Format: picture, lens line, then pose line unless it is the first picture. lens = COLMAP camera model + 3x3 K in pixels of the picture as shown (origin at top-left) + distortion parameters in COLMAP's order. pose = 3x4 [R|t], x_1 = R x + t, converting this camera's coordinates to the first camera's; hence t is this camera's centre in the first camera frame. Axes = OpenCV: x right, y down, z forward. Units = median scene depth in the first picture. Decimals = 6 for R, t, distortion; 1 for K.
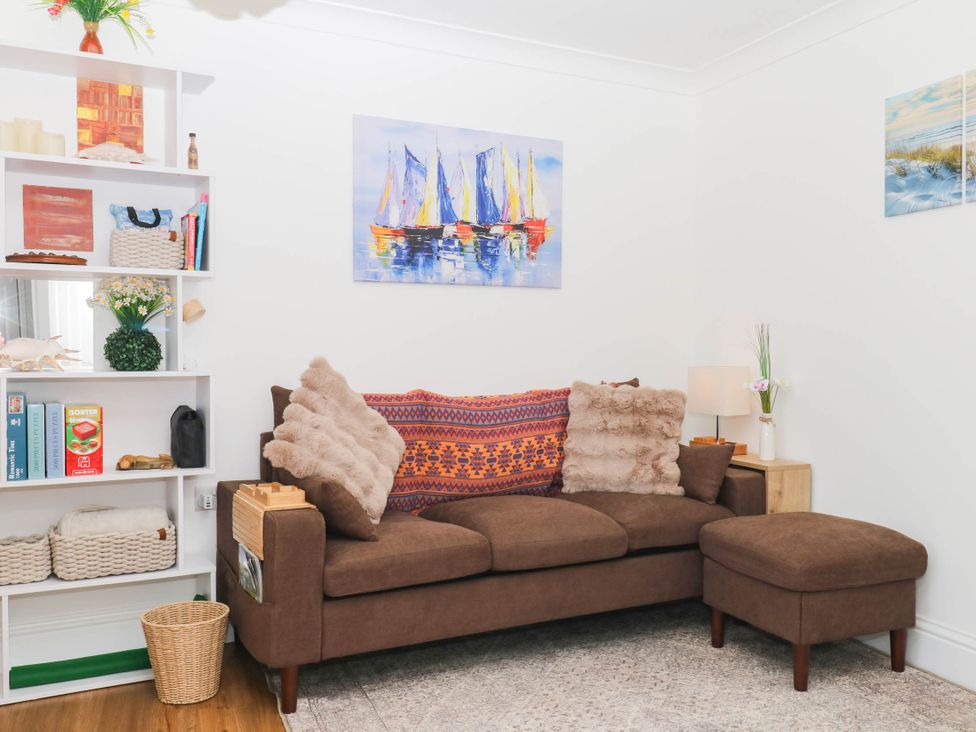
lens RADIAL K [[861.1, 0, 489.4], [0, 861.1, 375.3], [0, 0, 1]] dist [0.008768, -0.000518]
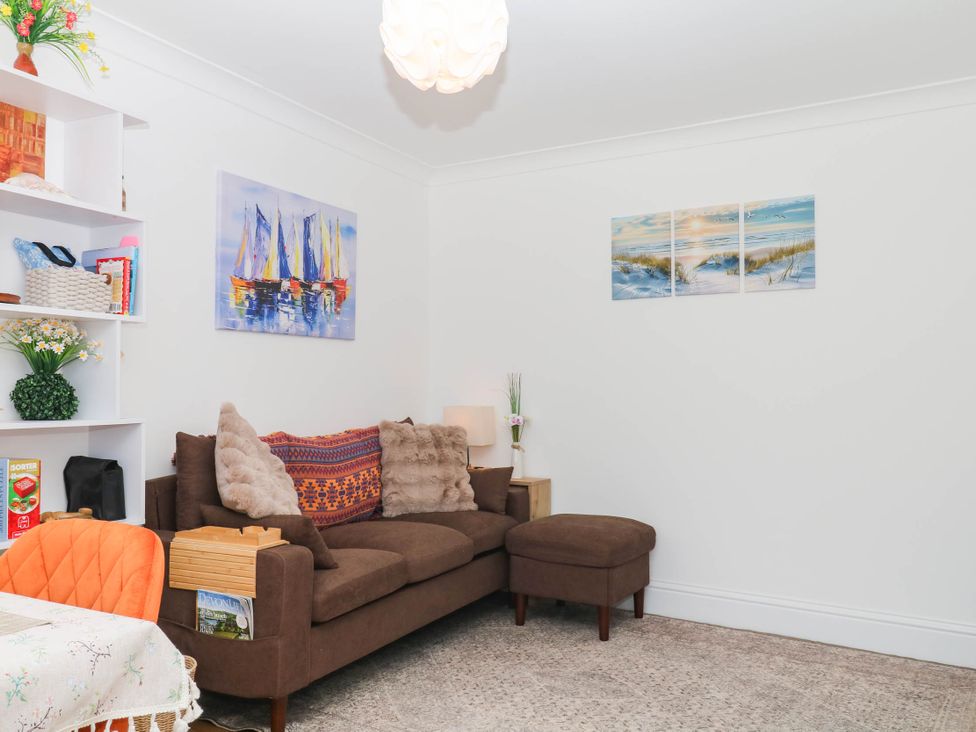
lens RADIAL K [[822.3, 0, 470.2], [0, 822.3, 379.0], [0, 0, 1]] dist [0.013855, -0.010678]
pose [[0.826036, 0.004727, 0.563598, -0.537883], [0.019772, 0.999106, -0.037359, -0.007226], [-0.563271, 0.042003, 0.825204, 0.016599]]
